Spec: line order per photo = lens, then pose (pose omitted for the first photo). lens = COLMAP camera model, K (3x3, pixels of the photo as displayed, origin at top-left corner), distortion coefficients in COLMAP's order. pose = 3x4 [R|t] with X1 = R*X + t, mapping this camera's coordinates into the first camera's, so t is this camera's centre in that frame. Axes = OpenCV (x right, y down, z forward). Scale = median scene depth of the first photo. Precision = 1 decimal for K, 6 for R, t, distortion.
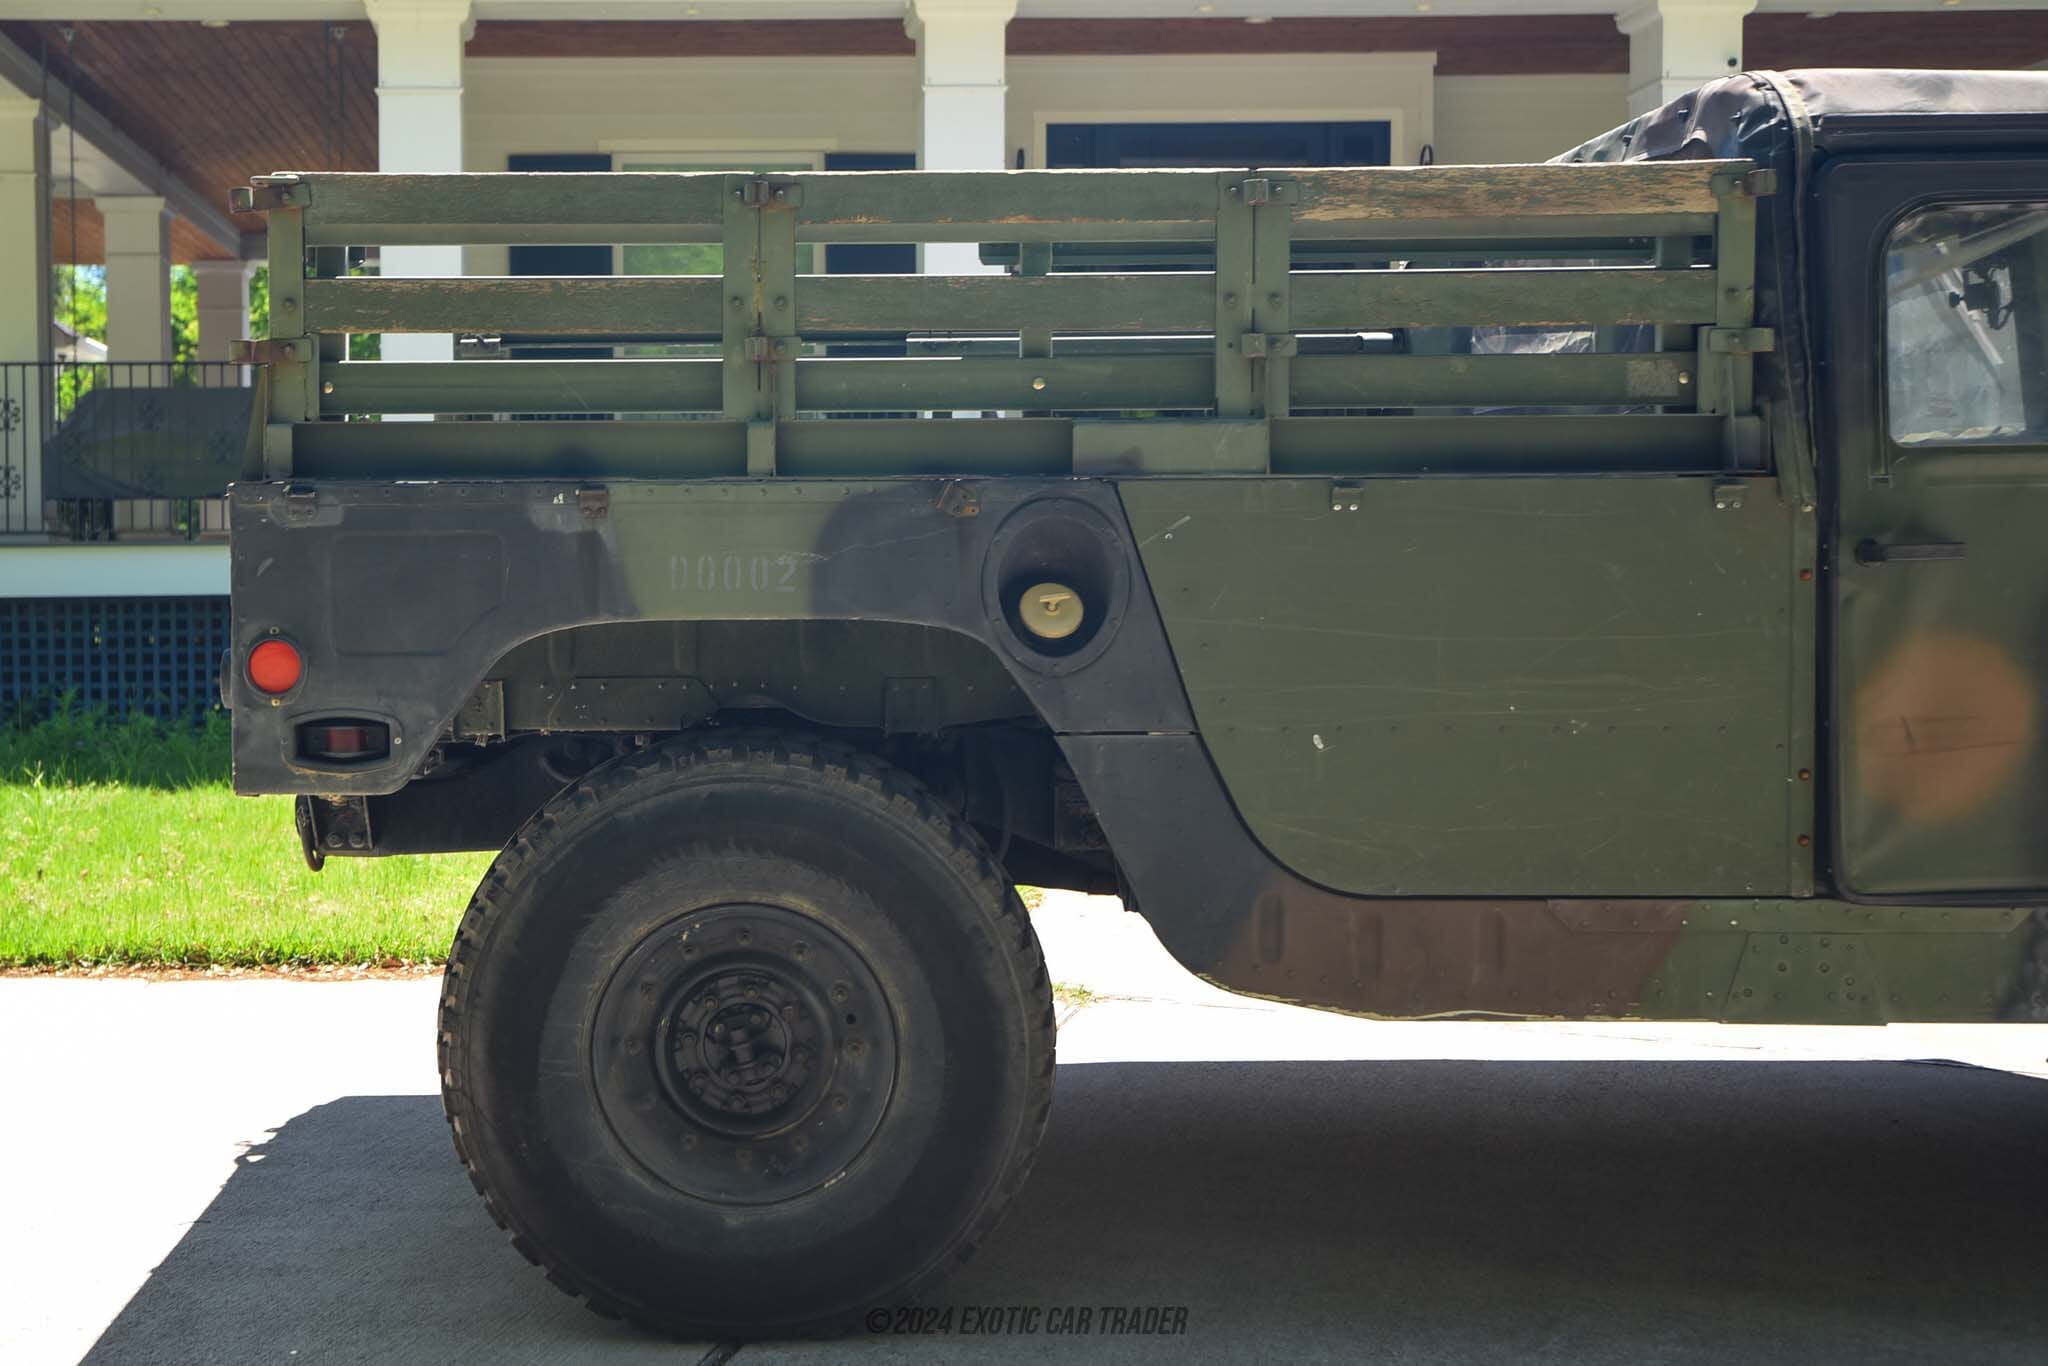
lens RADIAL K [[2893.6, 0, 1019.3], [0, 2893.6, 577.3], [0, 0, 1]] dist [0.056790, 0.099392]
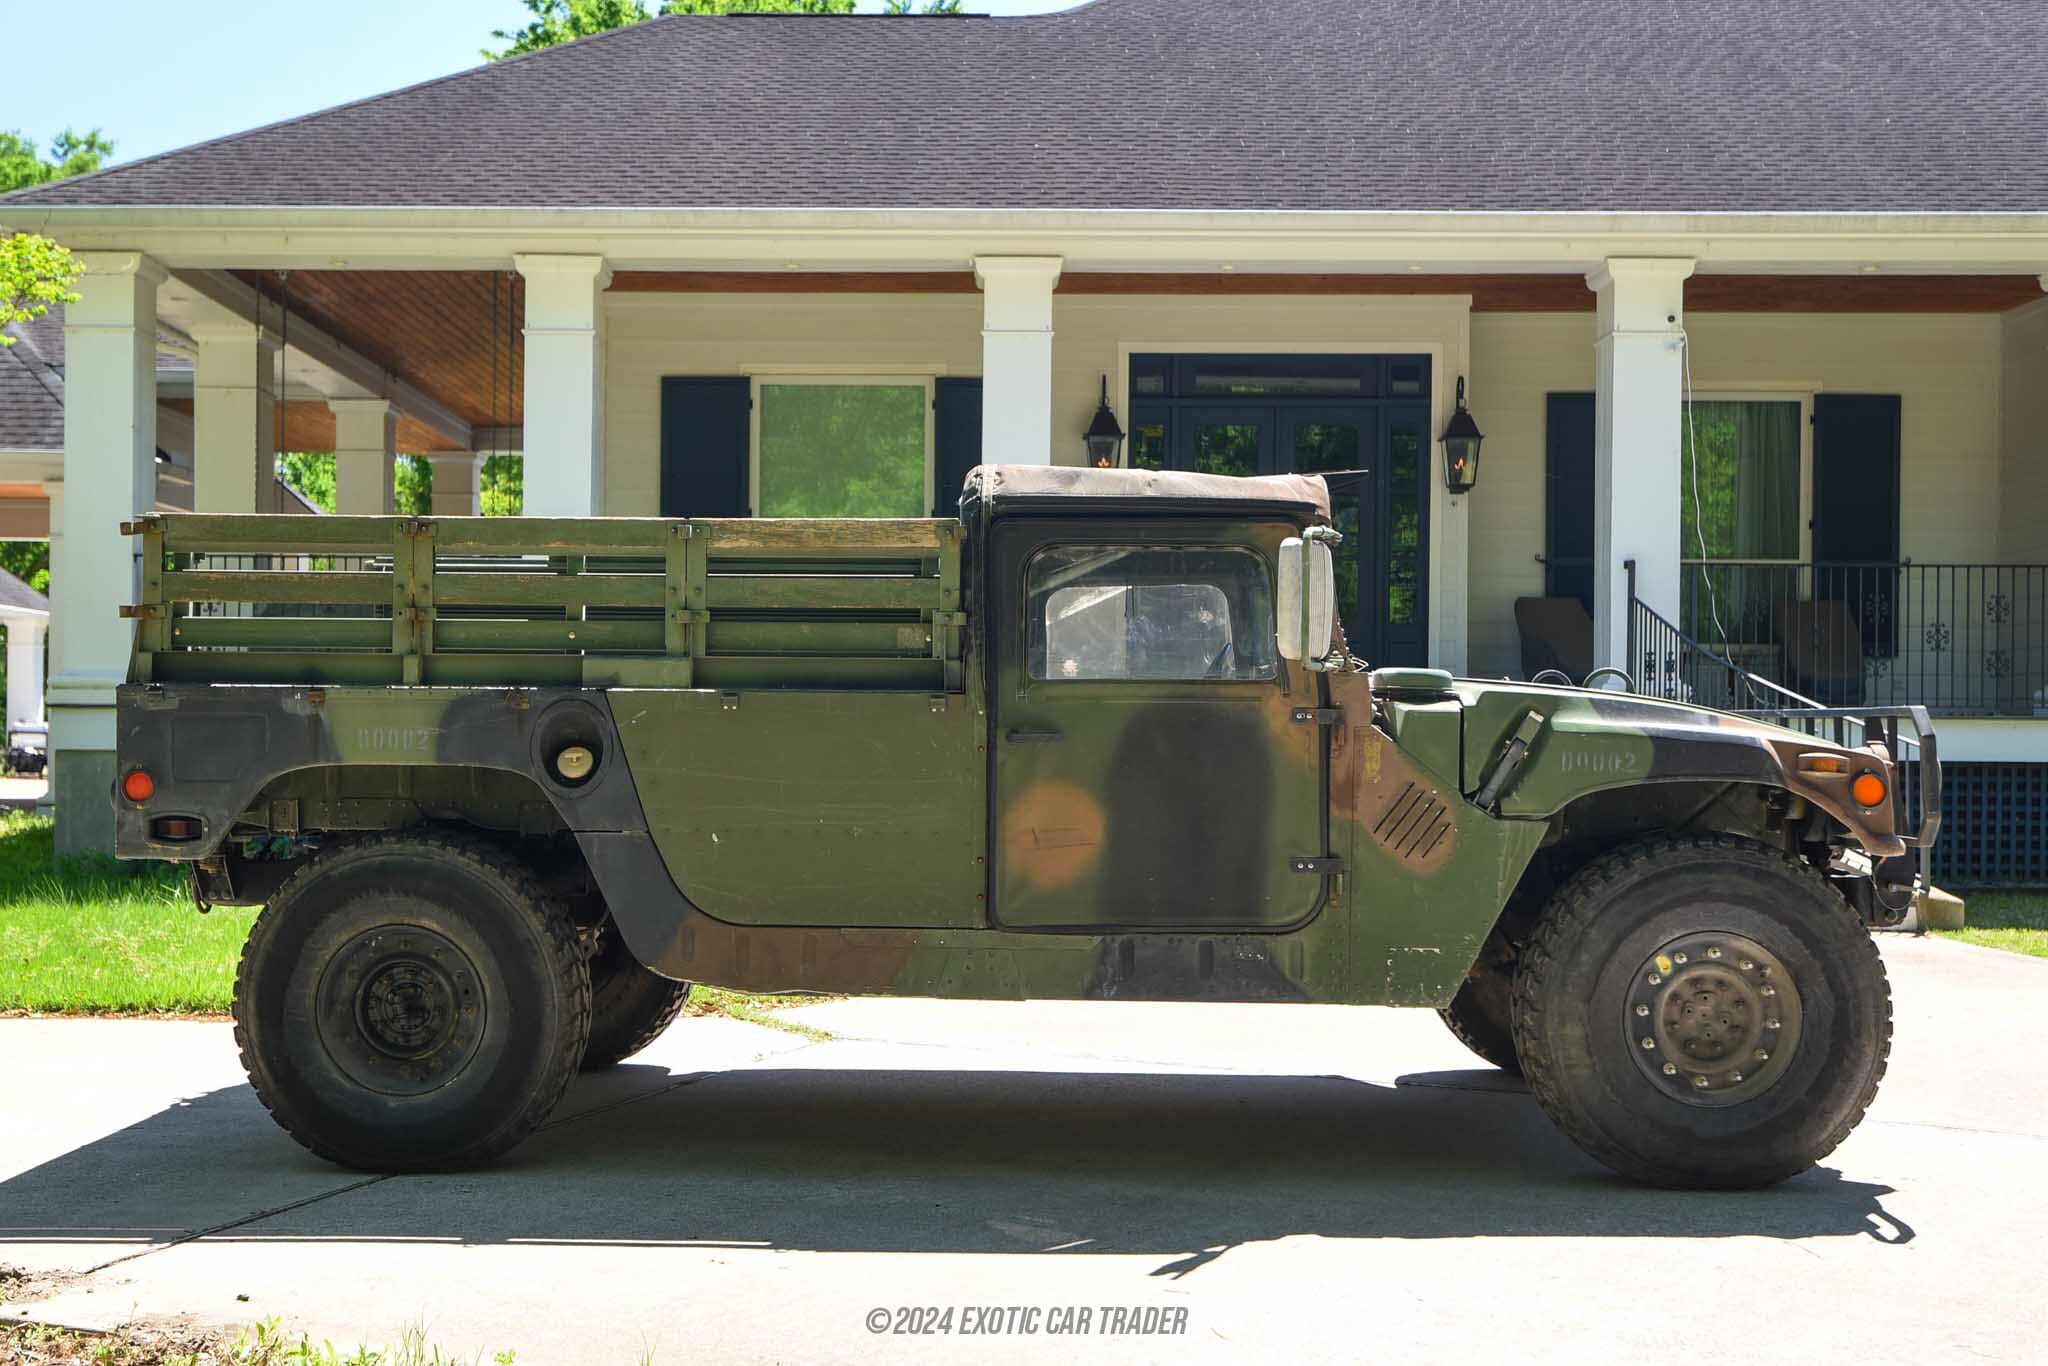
lens RADIAL K [[2461.8, 0, 977.7], [0, 2461.8, 680.6], [0, 0, 1]] dist [0.059882, 0.028516]
pose [[0.999306, 0.015251, -0.033979, 0.313676], [-0.016159, 0.999515, -0.026624, -0.002475], [0.033557, 0.027154, 0.999068, -0.518533]]
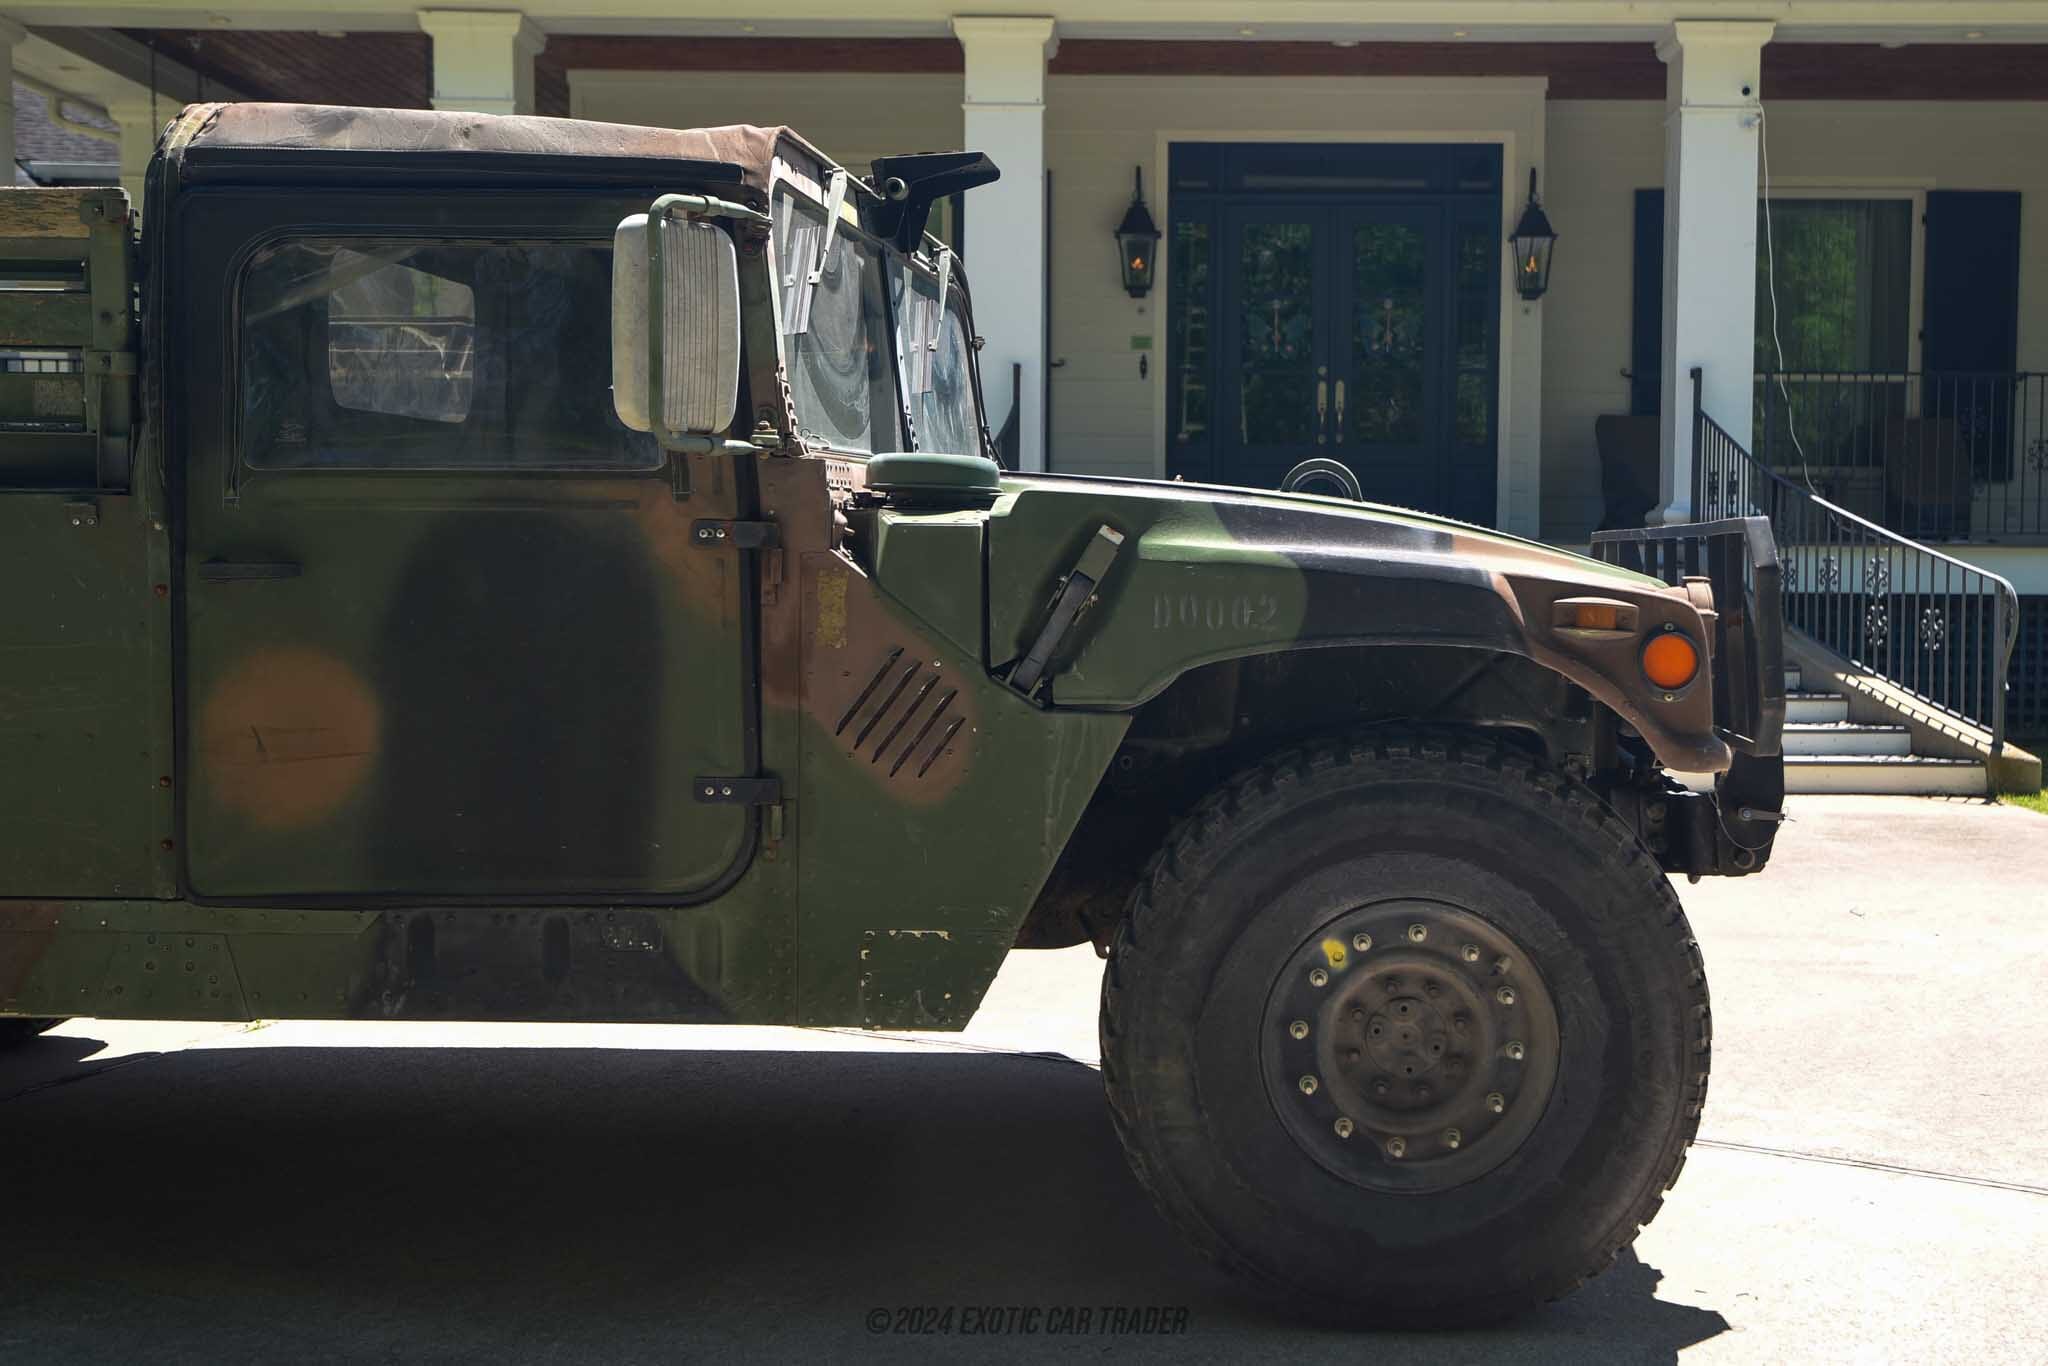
lens RADIAL K [[2787.2, 0, 1018.1], [0, 2787.2, 643.8], [0, 0, 1]] dist [0.070173, 0.078262]
pose [[0.999783, 0.016886, -0.012179, 0.578523], [-0.016606, 0.999602, 0.022794, -0.009414], [0.012559, -0.022587, 0.999666, -0.001524]]
